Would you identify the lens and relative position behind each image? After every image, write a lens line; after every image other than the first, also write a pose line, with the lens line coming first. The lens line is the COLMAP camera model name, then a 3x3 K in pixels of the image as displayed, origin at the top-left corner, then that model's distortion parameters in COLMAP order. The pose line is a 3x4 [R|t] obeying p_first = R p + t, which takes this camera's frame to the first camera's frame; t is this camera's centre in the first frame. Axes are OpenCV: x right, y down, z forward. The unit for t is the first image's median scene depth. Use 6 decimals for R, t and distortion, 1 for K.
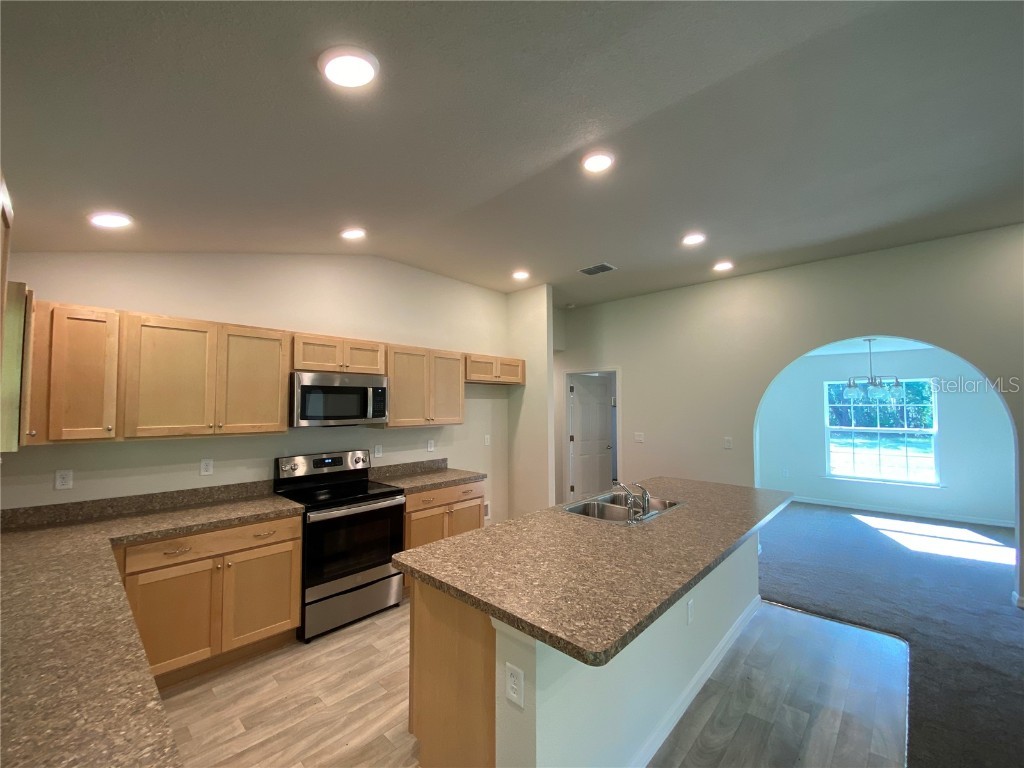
lens RADIAL K [[407.5, 0, 507.8], [0, 407.5, 386.2], [0, 0, 1]] dist [0.021494, -0.019278]
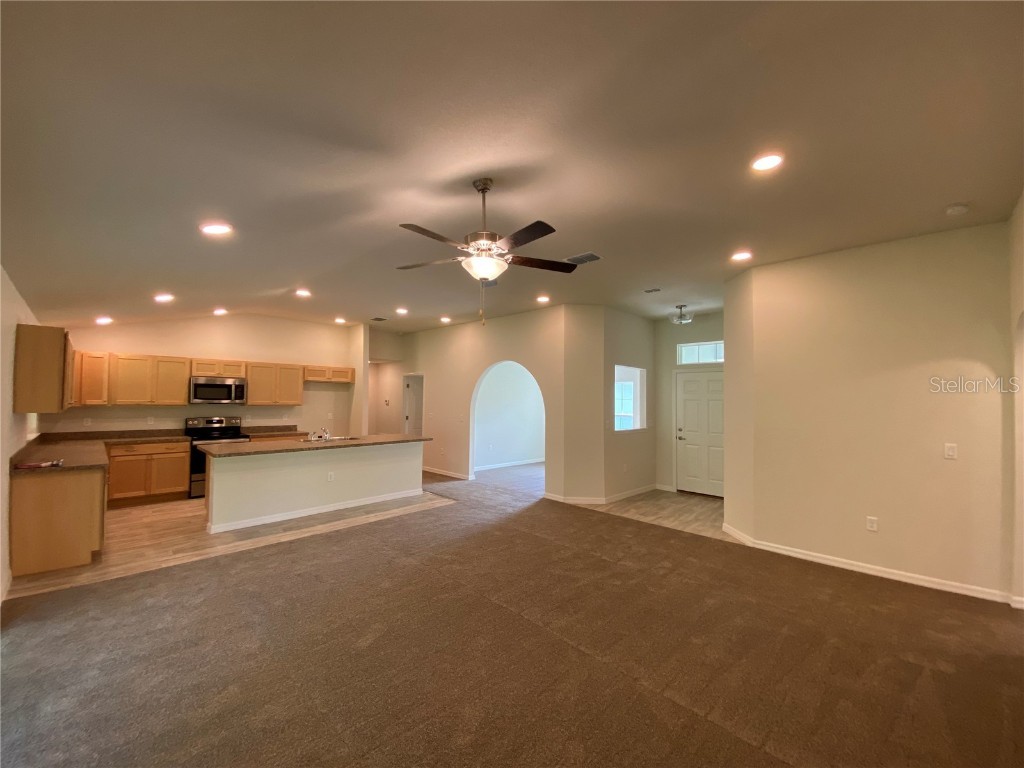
lens RADIAL K [[410.9, 0, 513.2], [0, 410.9, 387.1], [0, 0, 1]] dist [0.000818, -0.009476]
pose [[0.999812, 0.013764, -0.013677, 1.154013], [-0.013520, 0.999750, 0.017837, -0.042286], [0.013919, -0.017648, 0.999747, -1.078304]]
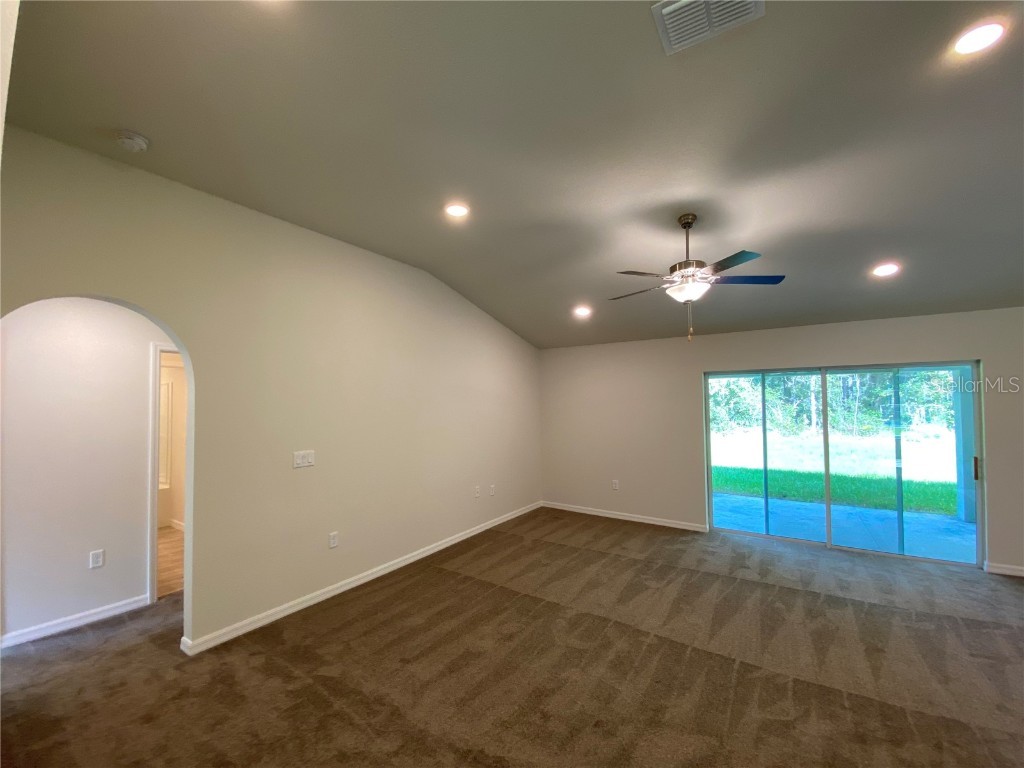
lens RADIAL K [[407.5, 0, 507.8], [0, 407.5, 386.2], [0, 0, 1]] dist [0.021494, -0.019278]
pose [[-0.981299, -0.004917, -0.192428, 1.691674], [0.009908, 0.997058, -0.076007, 0.028637], [0.192236, -0.076492, -0.978363, 0.634375]]
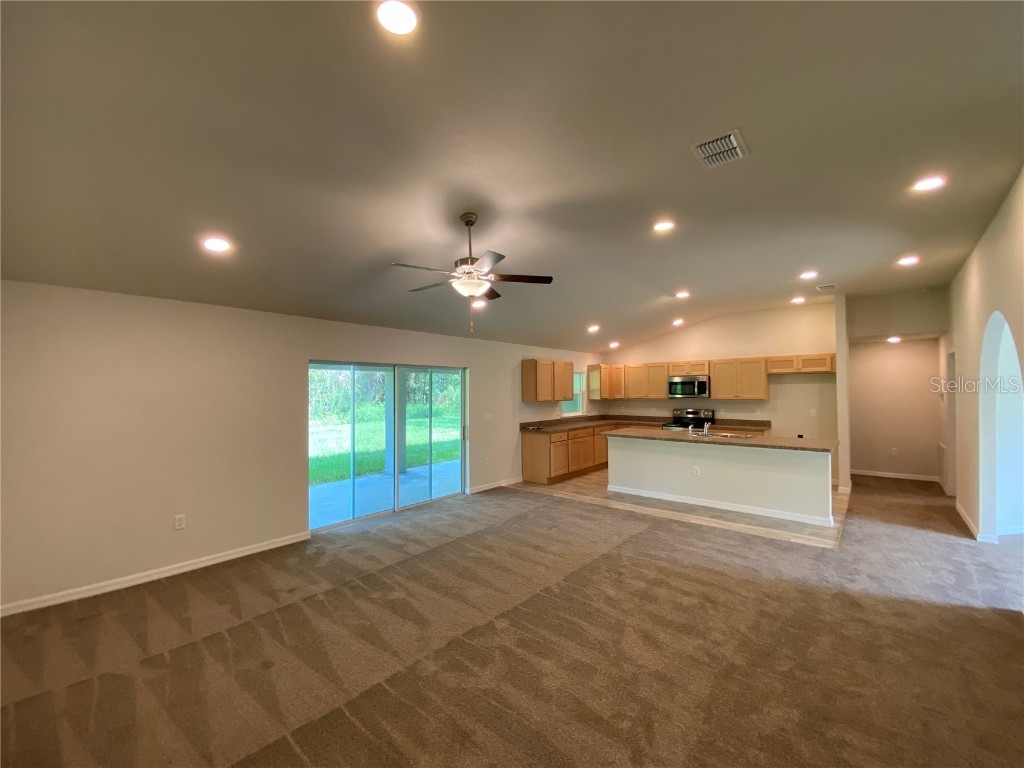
lens RADIAL K [[407.5, 0, 507.8], [0, 407.5, 386.2], [0, 0, 1]] dist [0.021494, -0.019278]
pose [[0.037625, -0.011791, -0.999222, 2.113831], [0.053616, 0.998514, -0.009764, -0.004377], [0.997853, -0.053207, 0.038201, -0.168771]]
